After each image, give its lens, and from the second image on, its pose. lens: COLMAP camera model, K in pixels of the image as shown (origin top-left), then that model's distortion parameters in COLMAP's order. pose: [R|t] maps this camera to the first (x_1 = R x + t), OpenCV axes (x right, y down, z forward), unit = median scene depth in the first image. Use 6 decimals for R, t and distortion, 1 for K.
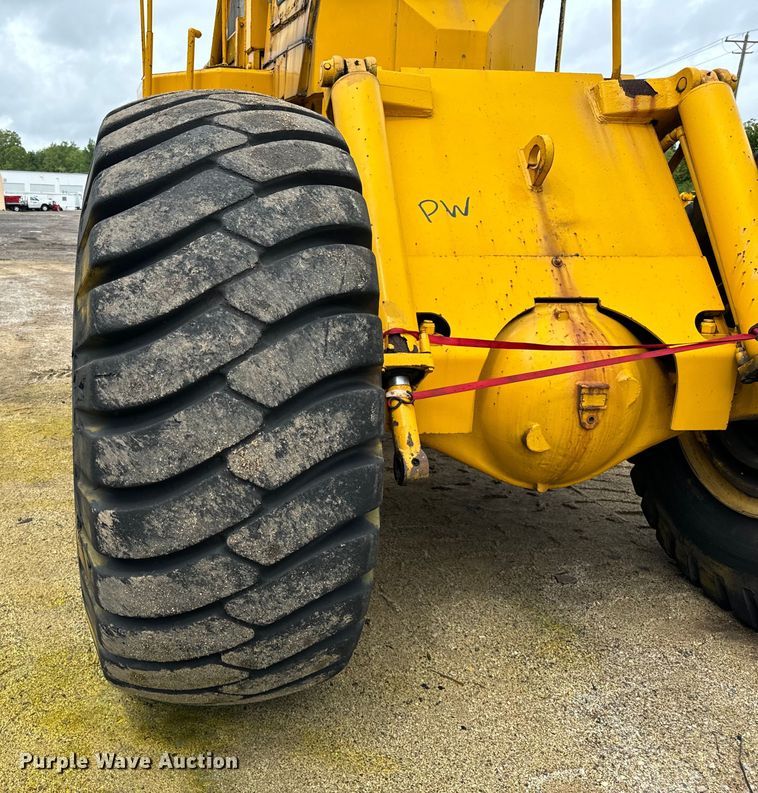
lens RADIAL K [[767.7, 0, 235.8], [0, 767.7, 384.4], [0, 0, 1]] dist [-0.000138, 0.003067]
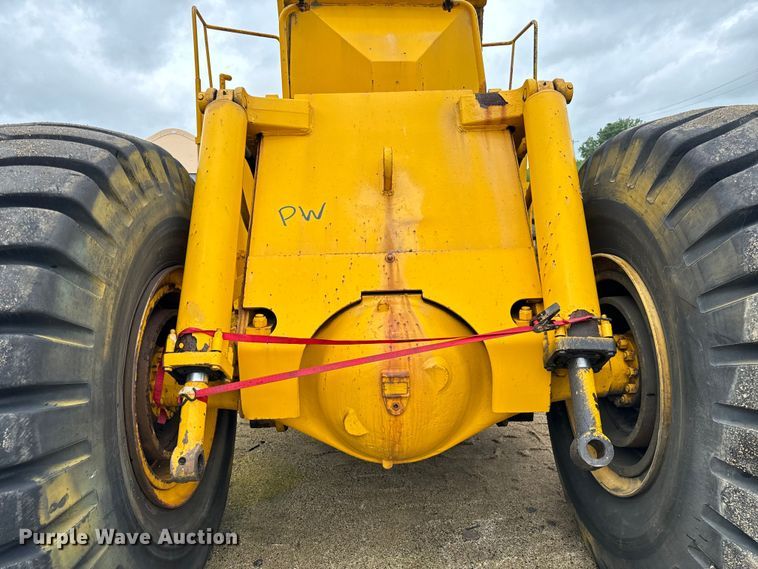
lens RADIAL K [[544.8, 0, 379.0], [0, 544.8, 284.5], [0, 0, 1]] dist [0.104645, -0.142935]
pose [[0.995546, -0.027213, -0.090259, 0.483027], [0.020785, 0.997231, -0.071408, -0.065351], [0.091952, 0.069214, 0.993355, 0.216332]]
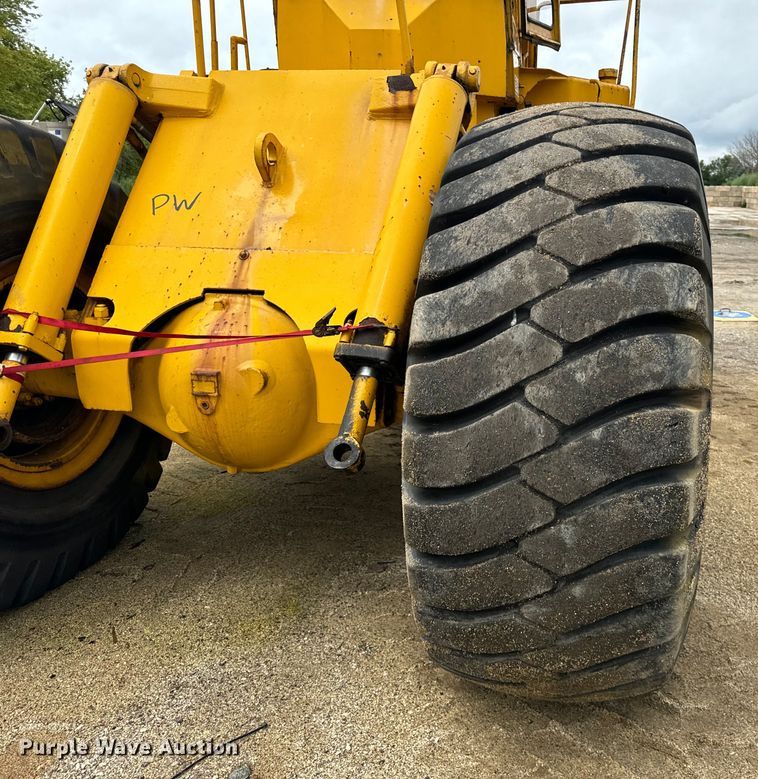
lens RADIAL K [[745.4, 0, 524.2], [0, 745.4, 386.3], [0, 0, 1]] dist [0.000895, -0.012962]
pose [[0.973712, 0.063035, -0.218888, 1.043345], [-0.059832, 0.997982, 0.021239, -0.026036], [0.219785, -0.007584, 0.975519, 0.097764]]
